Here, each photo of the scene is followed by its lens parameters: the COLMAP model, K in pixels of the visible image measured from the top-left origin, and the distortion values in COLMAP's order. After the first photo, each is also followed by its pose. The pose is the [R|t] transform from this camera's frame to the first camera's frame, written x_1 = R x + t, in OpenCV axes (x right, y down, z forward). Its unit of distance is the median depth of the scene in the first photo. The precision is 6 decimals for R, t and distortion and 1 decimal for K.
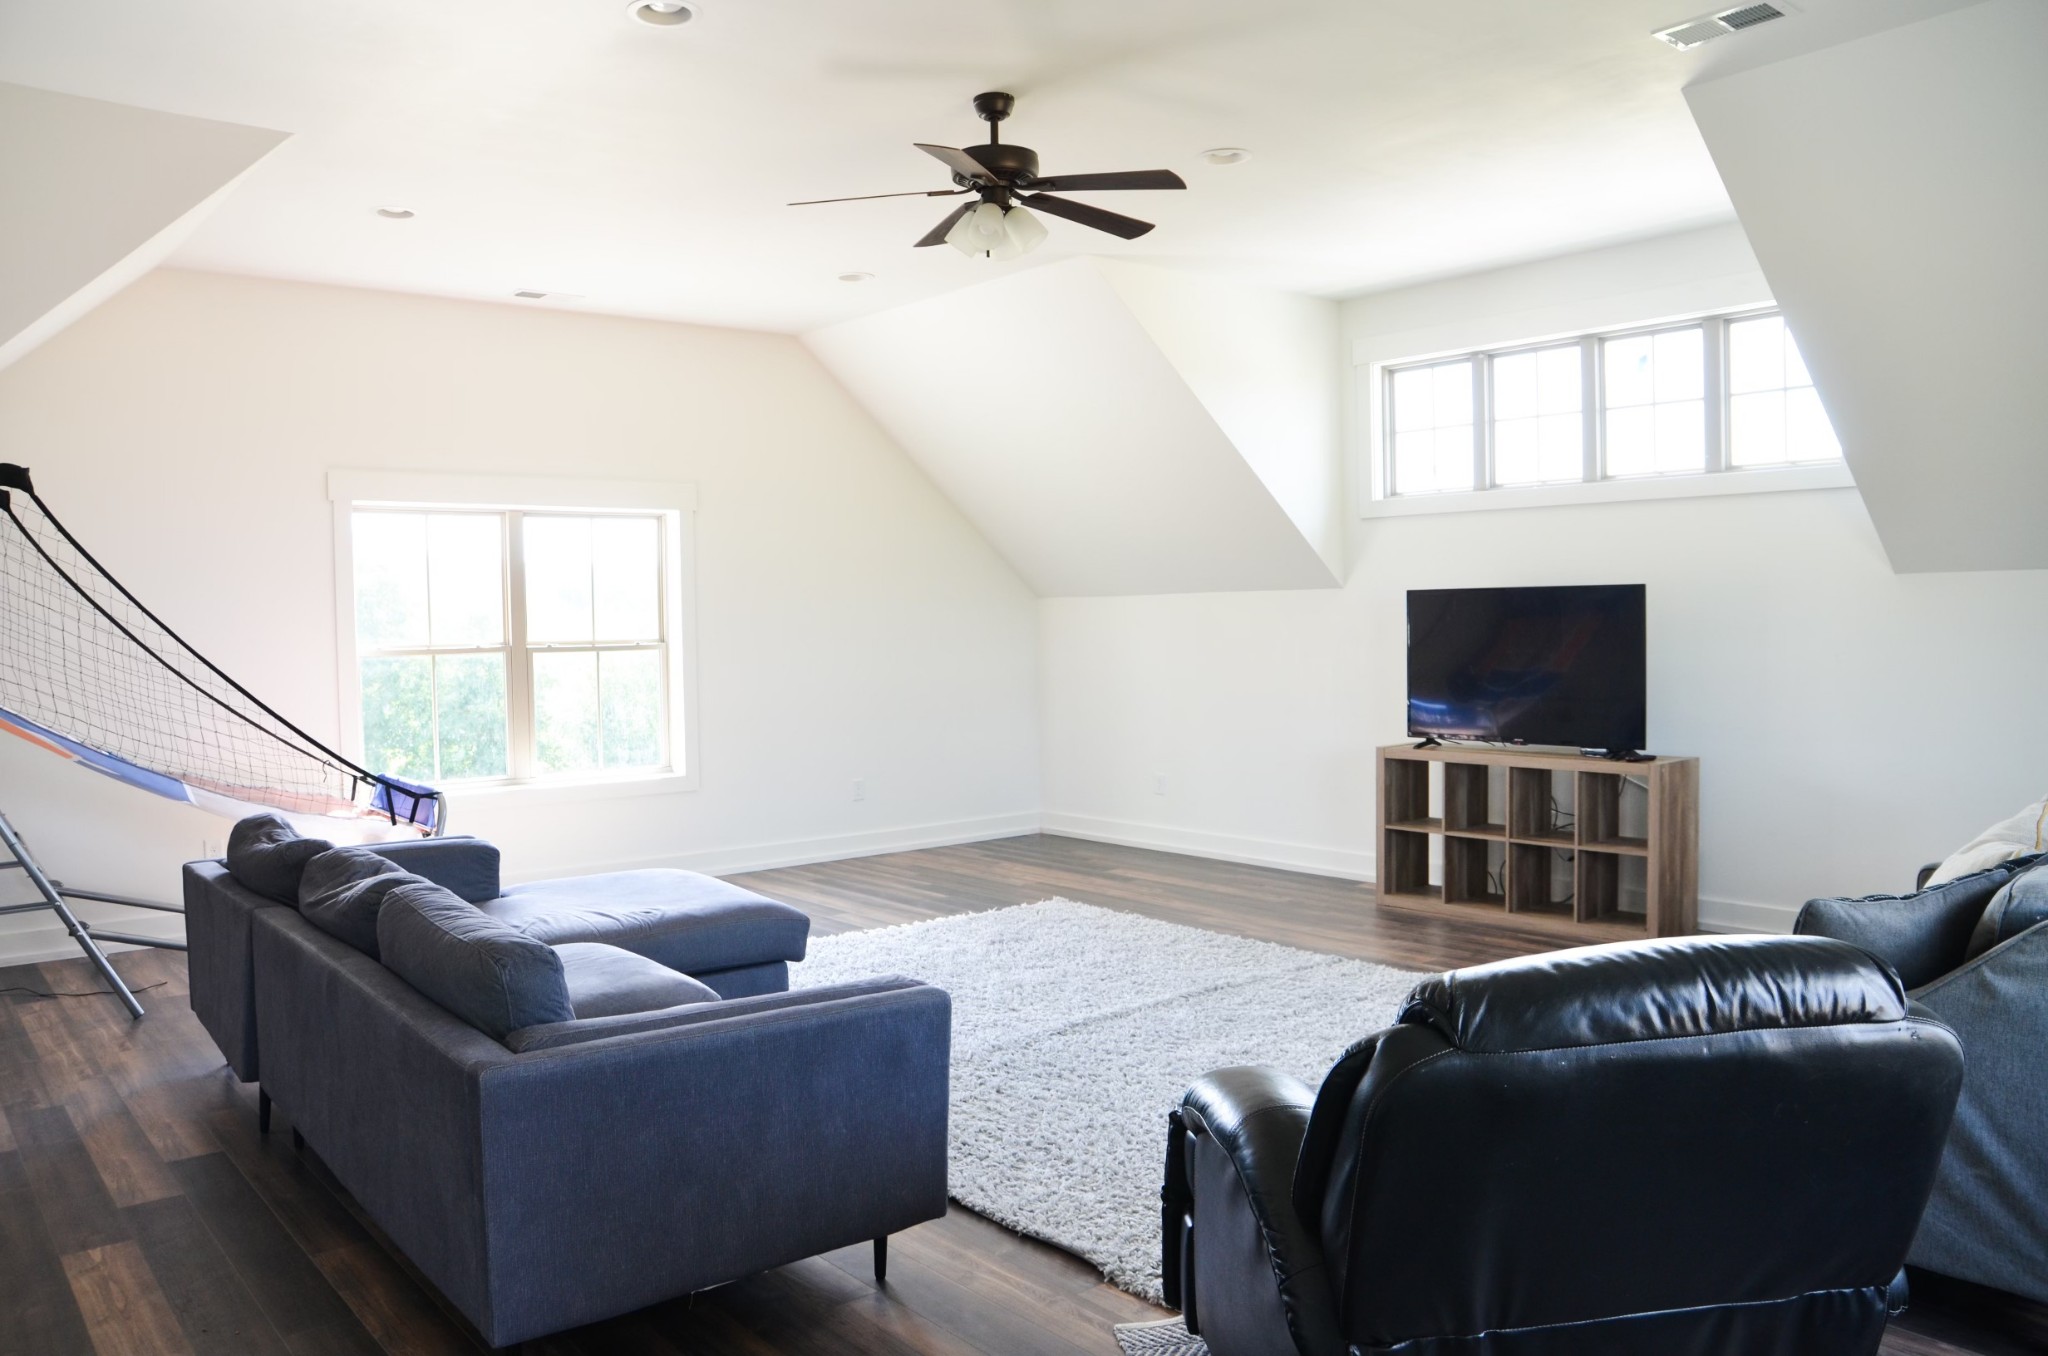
lens RADIAL K [[1550.3, 0, 1026.4], [0, 1550.3, 675.9], [0, 0, 1]] dist [-0.080005, 0.007996]
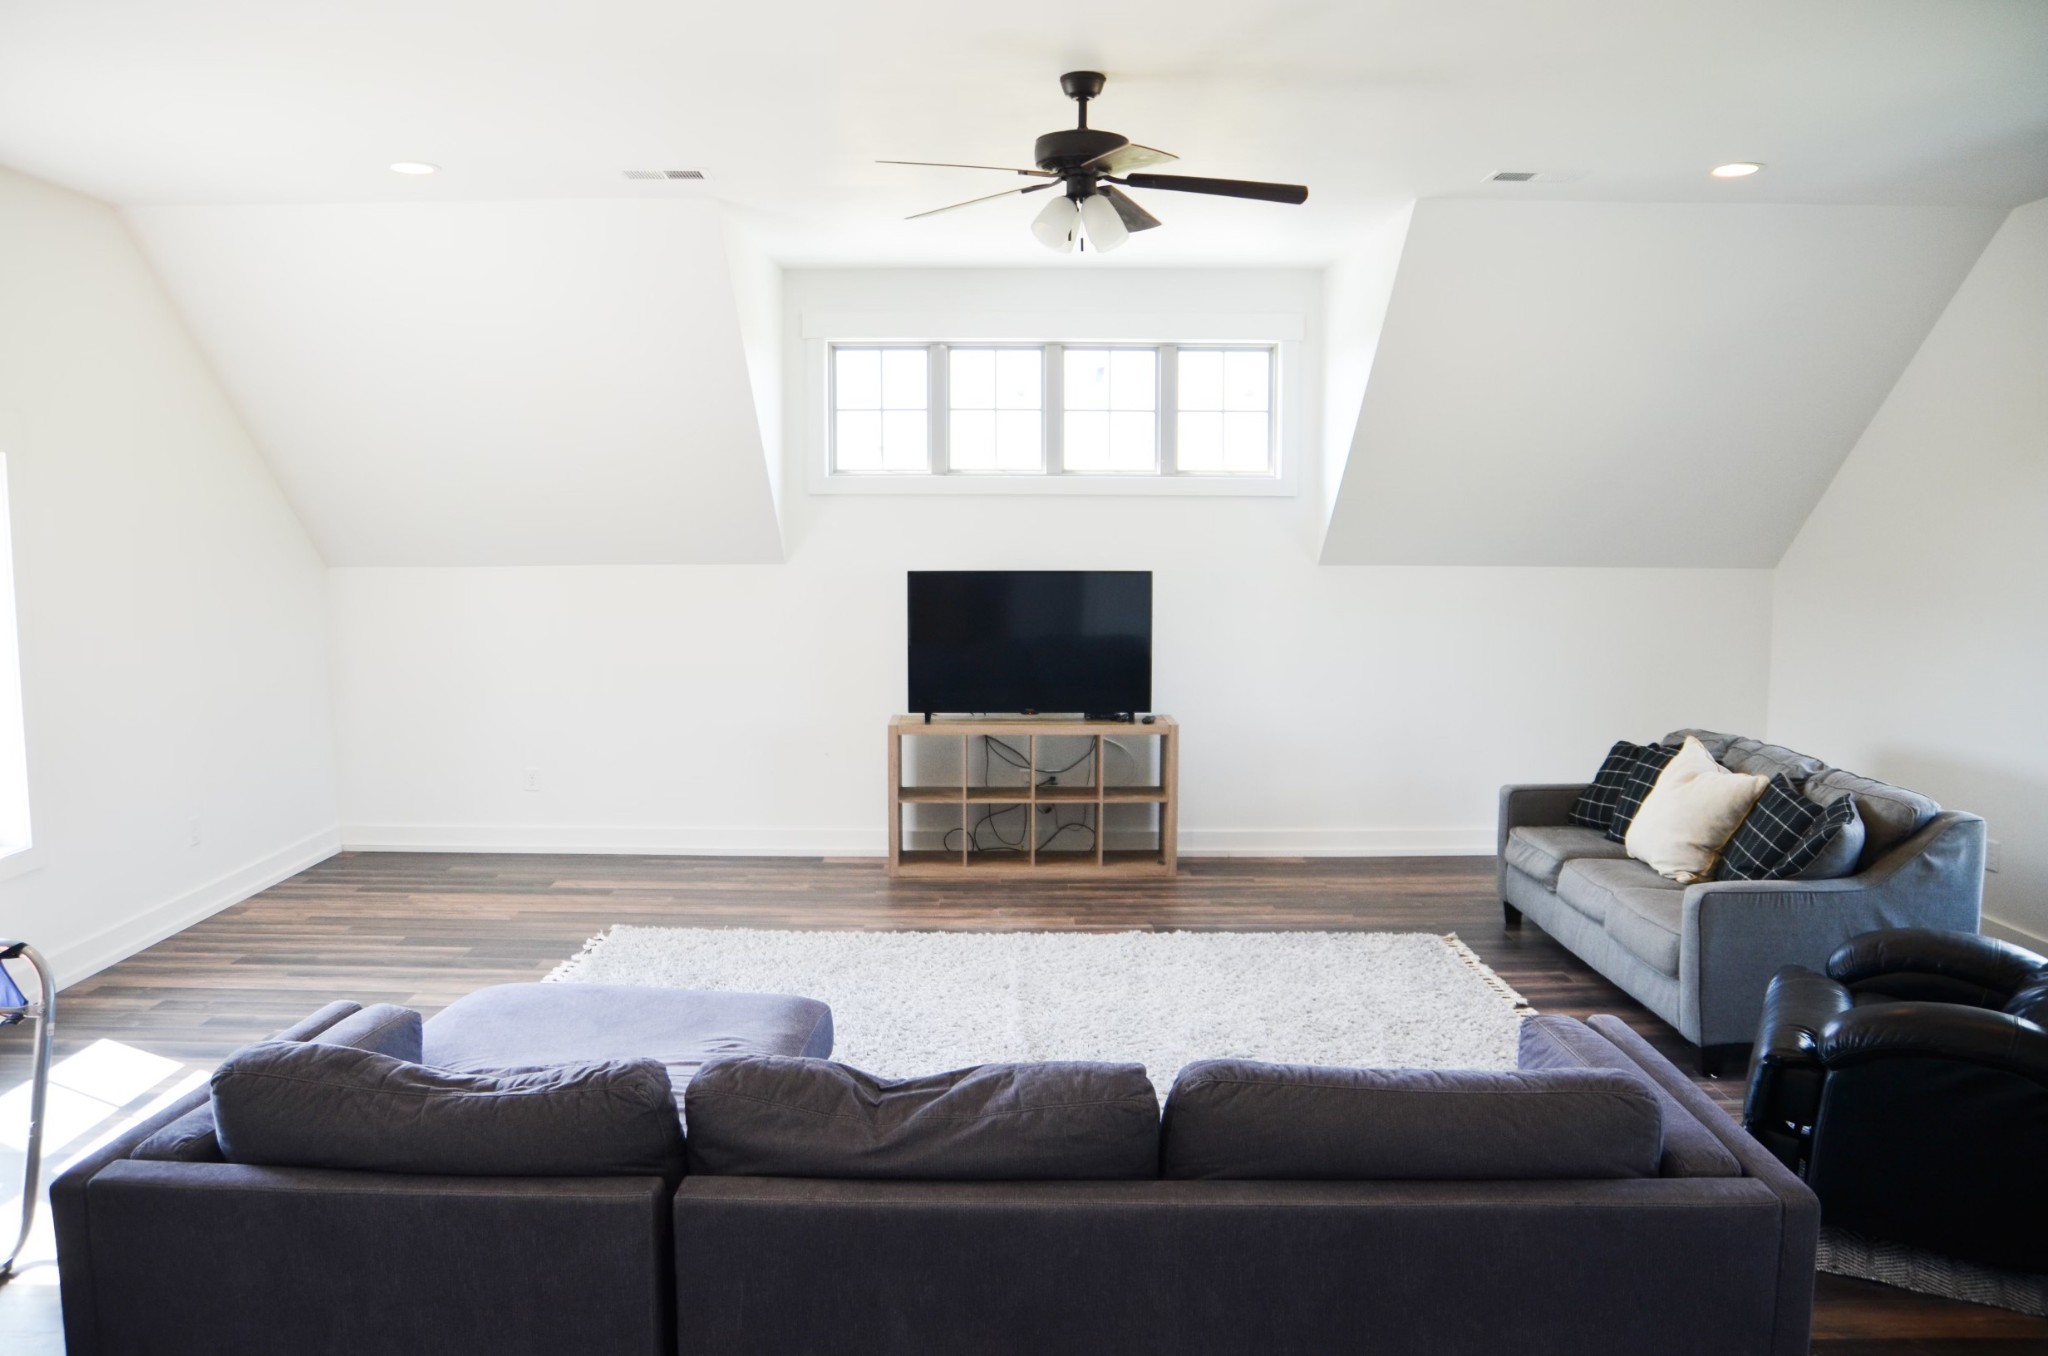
lens RADIAL K [[1550.3, 0, 1022.5], [0, 1550.3, 681.0], [0, 0, 1]] dist [-0.080005, 0.007996]
pose [[0.640100, -0.060300, 0.765921, -0.505716], [0.017167, 0.997789, 0.064207, -0.047936], [-0.768100, -0.027951, 0.639720, 0.280291]]
